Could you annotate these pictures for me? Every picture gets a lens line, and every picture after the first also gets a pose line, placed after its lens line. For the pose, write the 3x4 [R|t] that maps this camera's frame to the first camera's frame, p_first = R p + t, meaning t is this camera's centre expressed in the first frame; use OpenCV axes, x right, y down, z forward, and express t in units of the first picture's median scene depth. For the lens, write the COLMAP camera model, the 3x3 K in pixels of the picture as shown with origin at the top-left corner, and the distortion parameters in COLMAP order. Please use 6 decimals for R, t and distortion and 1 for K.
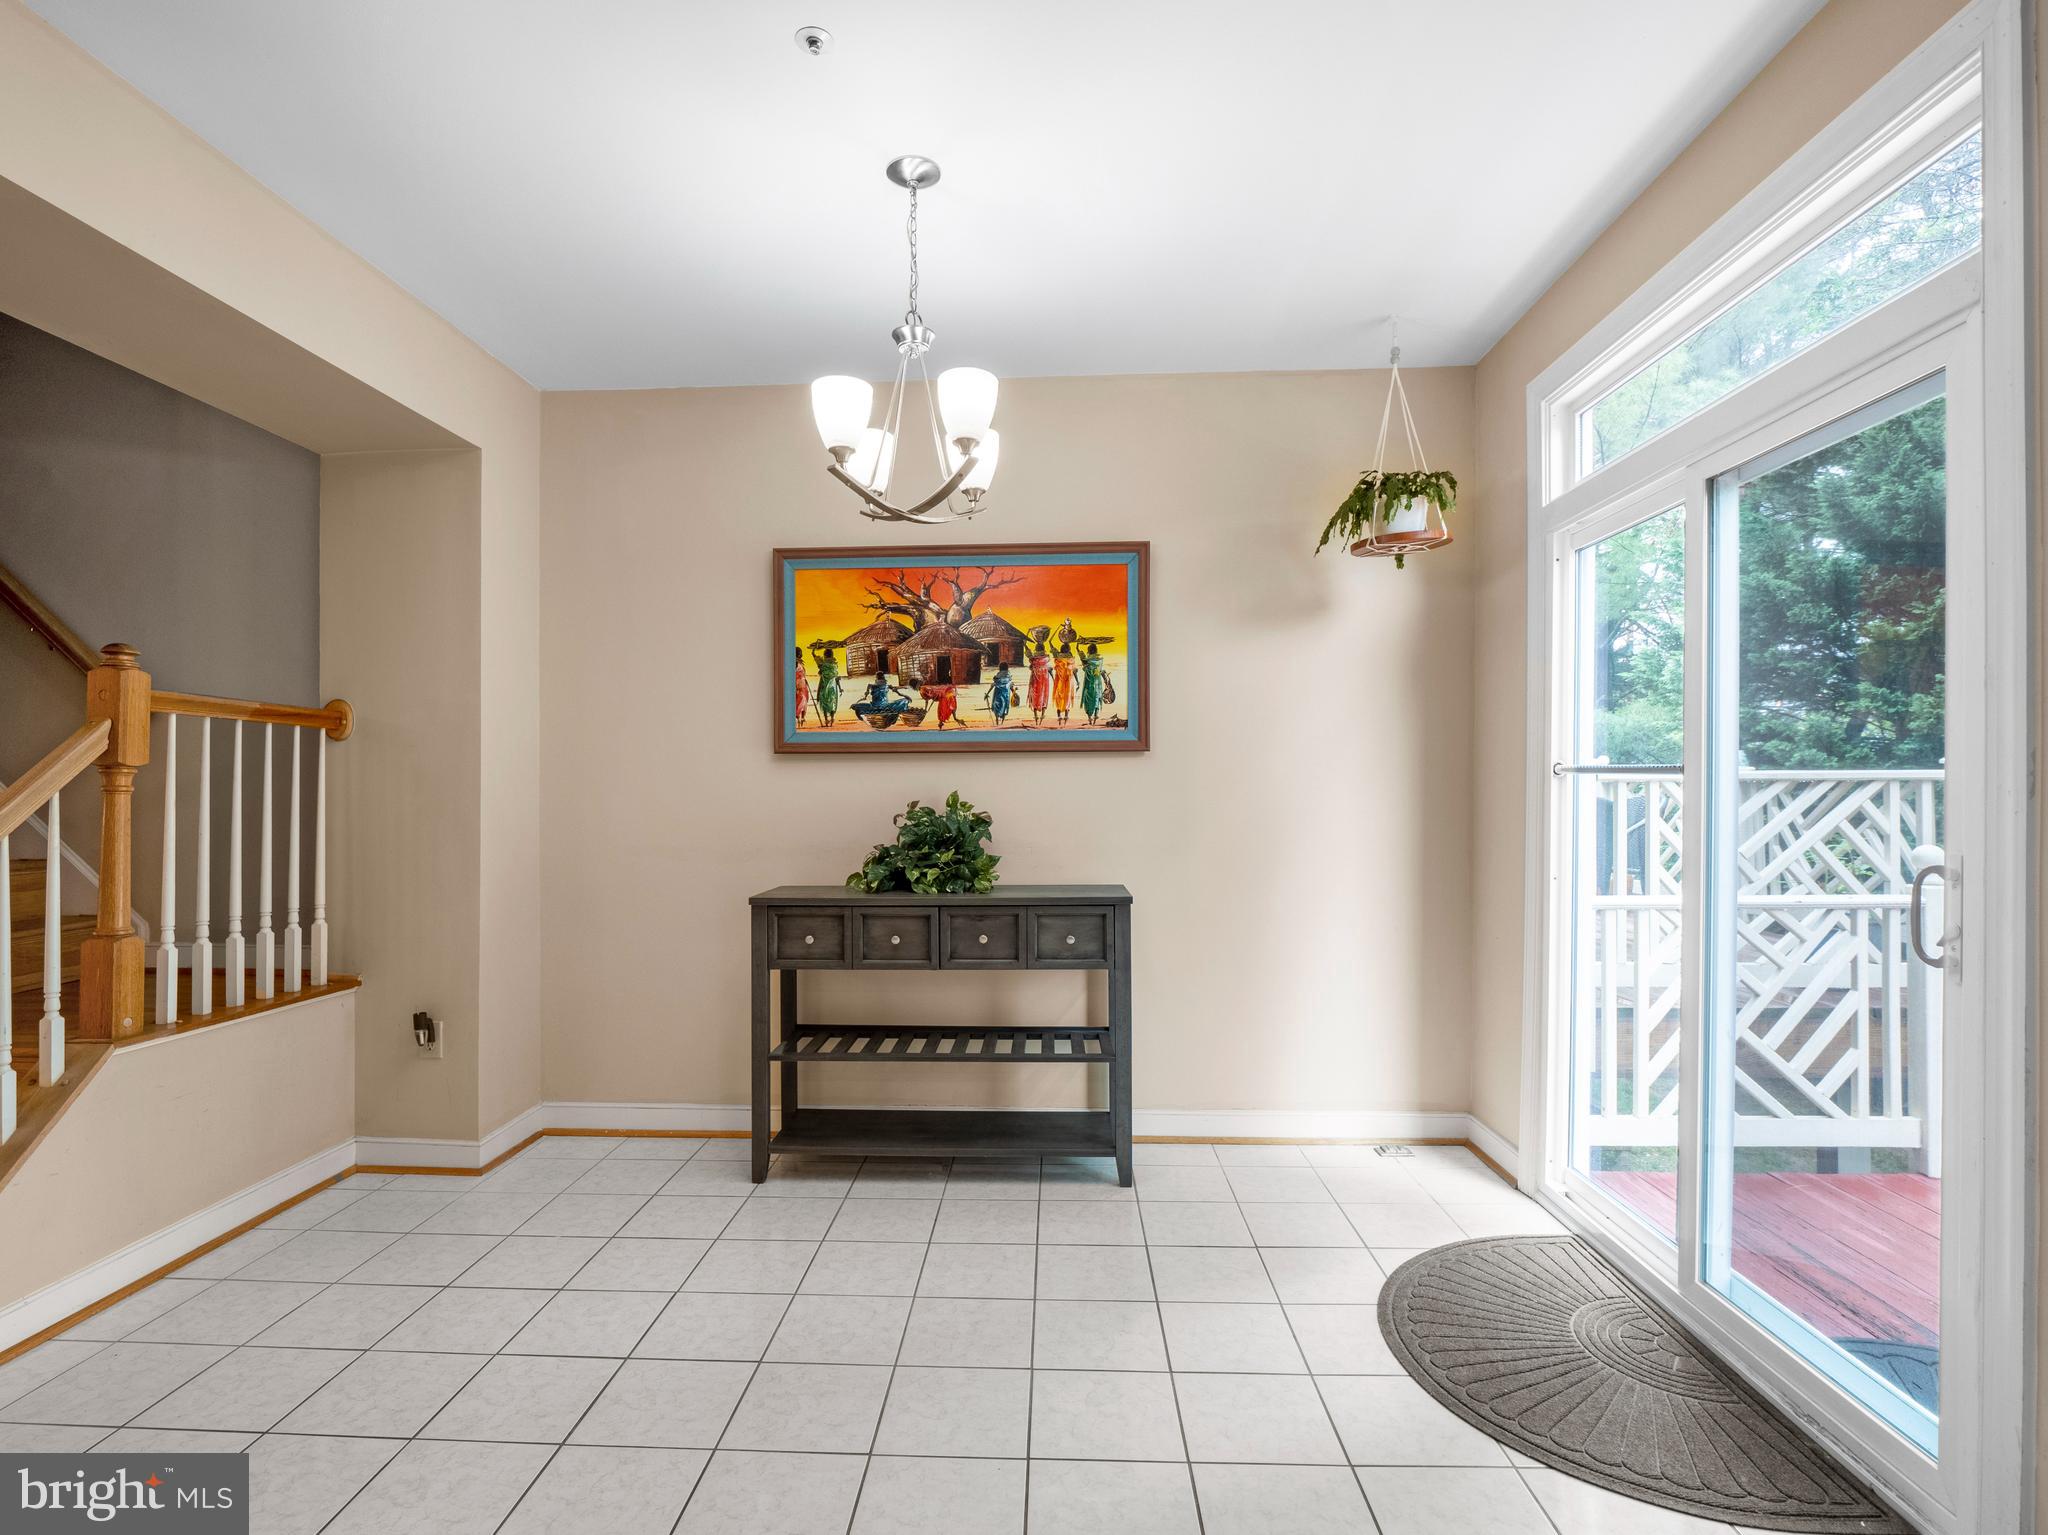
lens RADIAL K [[1008.1, 0, 1012.0], [0, 1008.1, 775.9], [0, 0, 1]] dist [-0.003927, -0.008897]
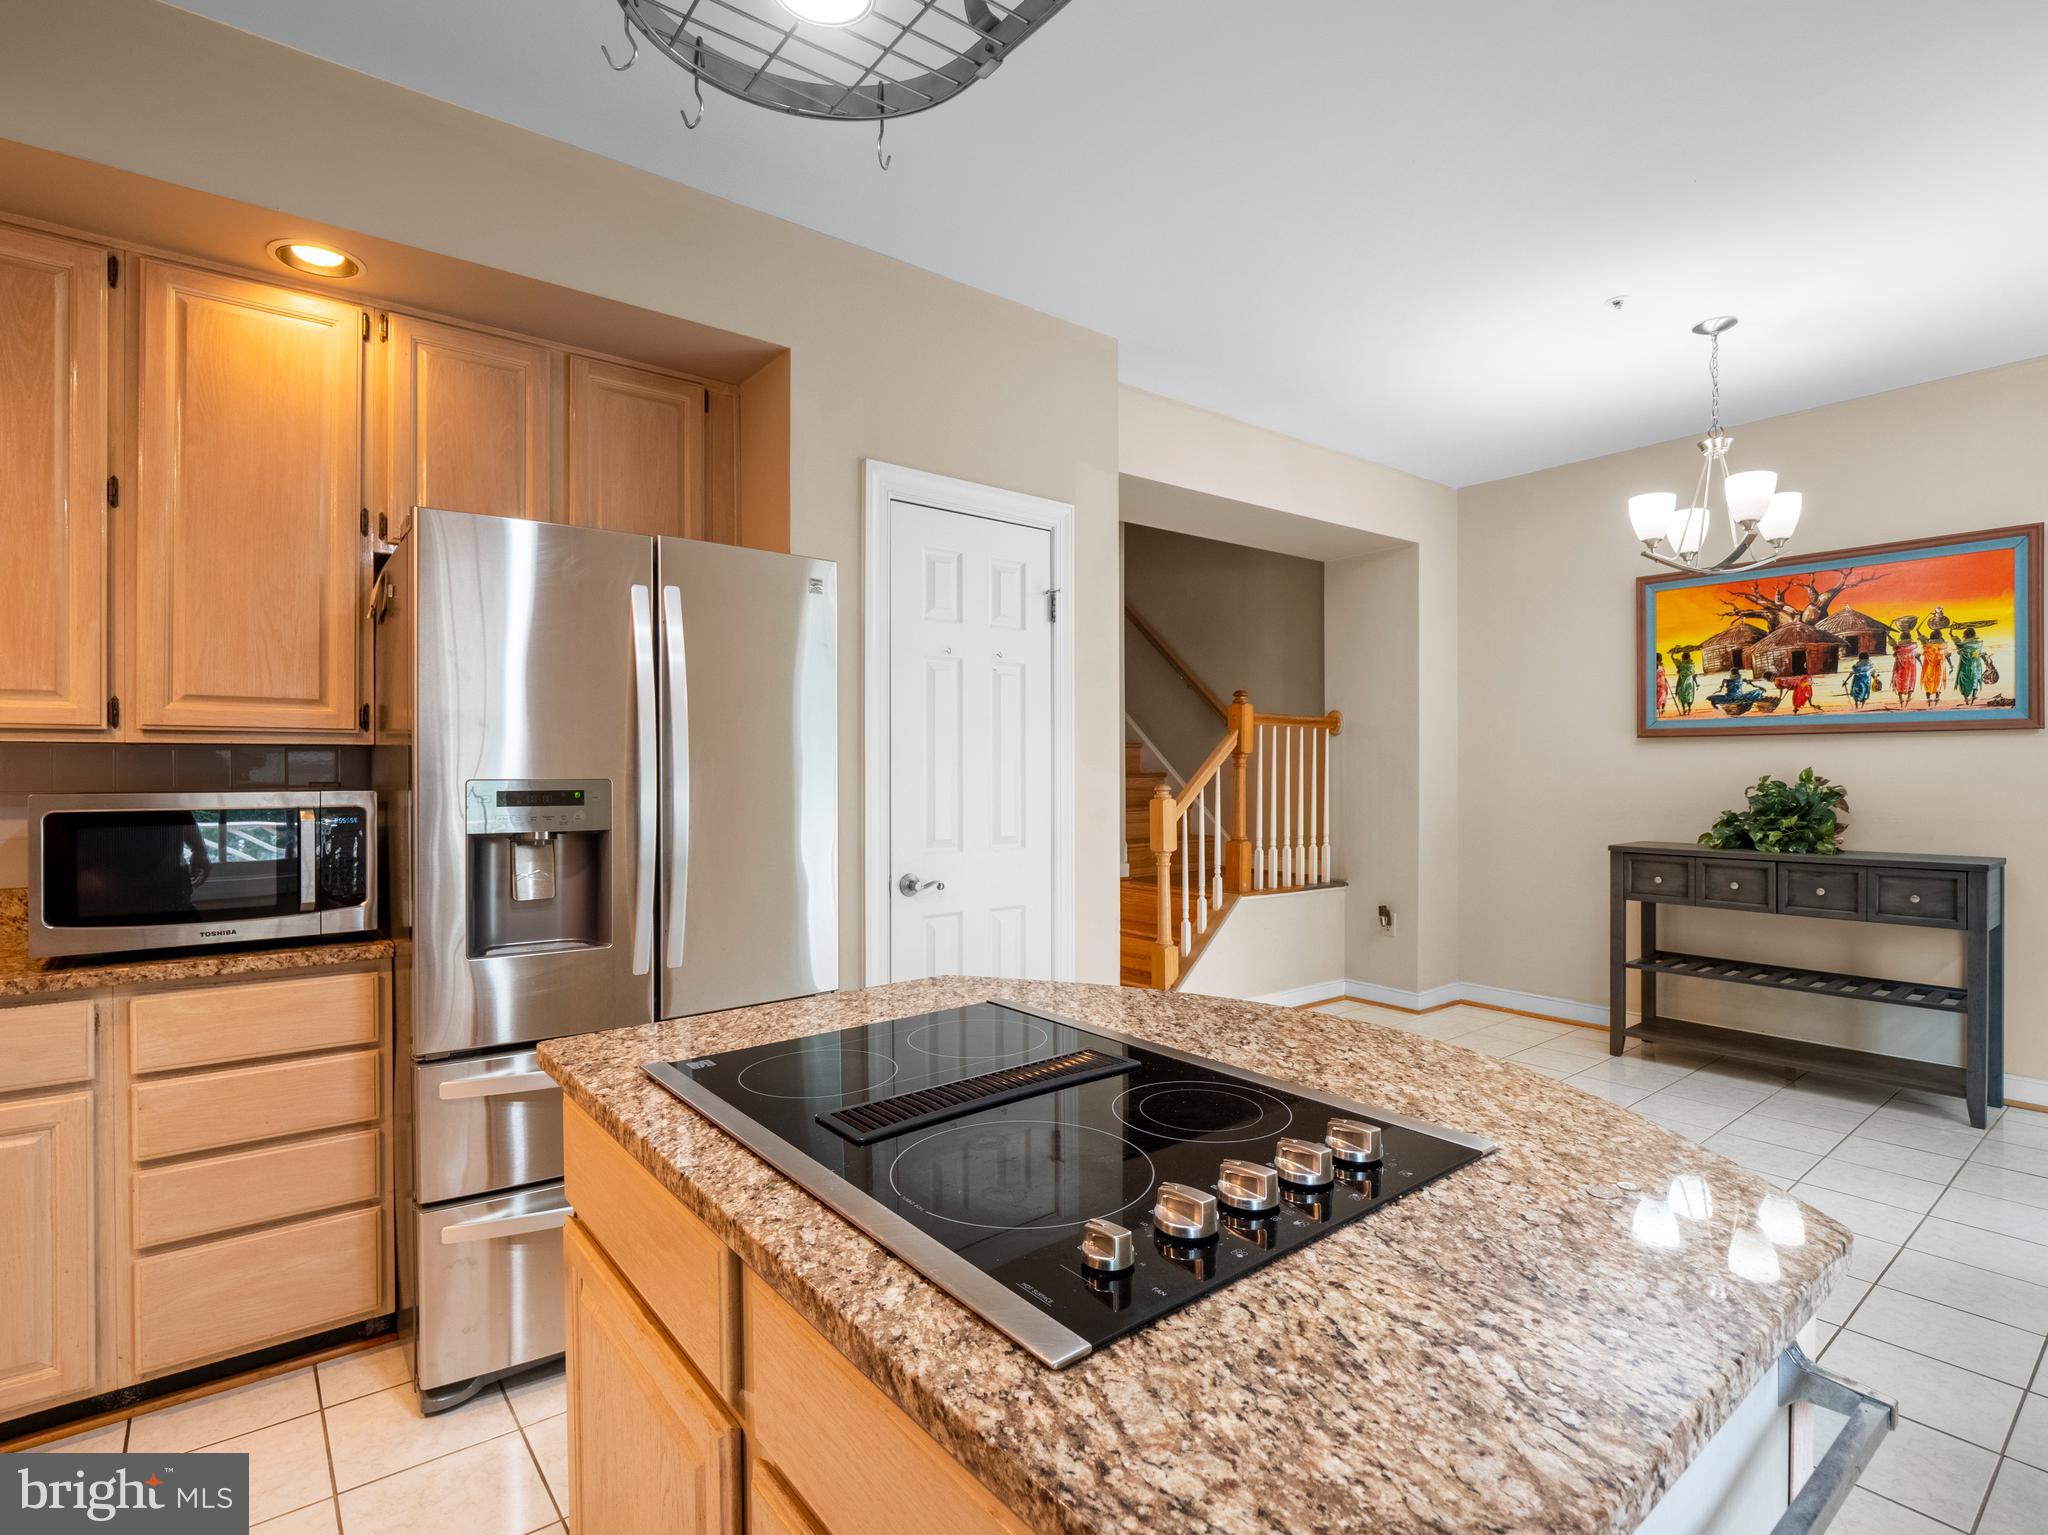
lens RADIAL K [[1008.1, 0, 1012.0], [0, 1008.1, 775.9], [0, 0, 1]] dist [-0.003927, -0.008897]
pose [[0.650618, 0.009516, -0.759345, 0.221134], [0.011279, 0.999690, 0.022193, -0.010895], [0.759321, -0.023004, 0.650309, -0.442776]]
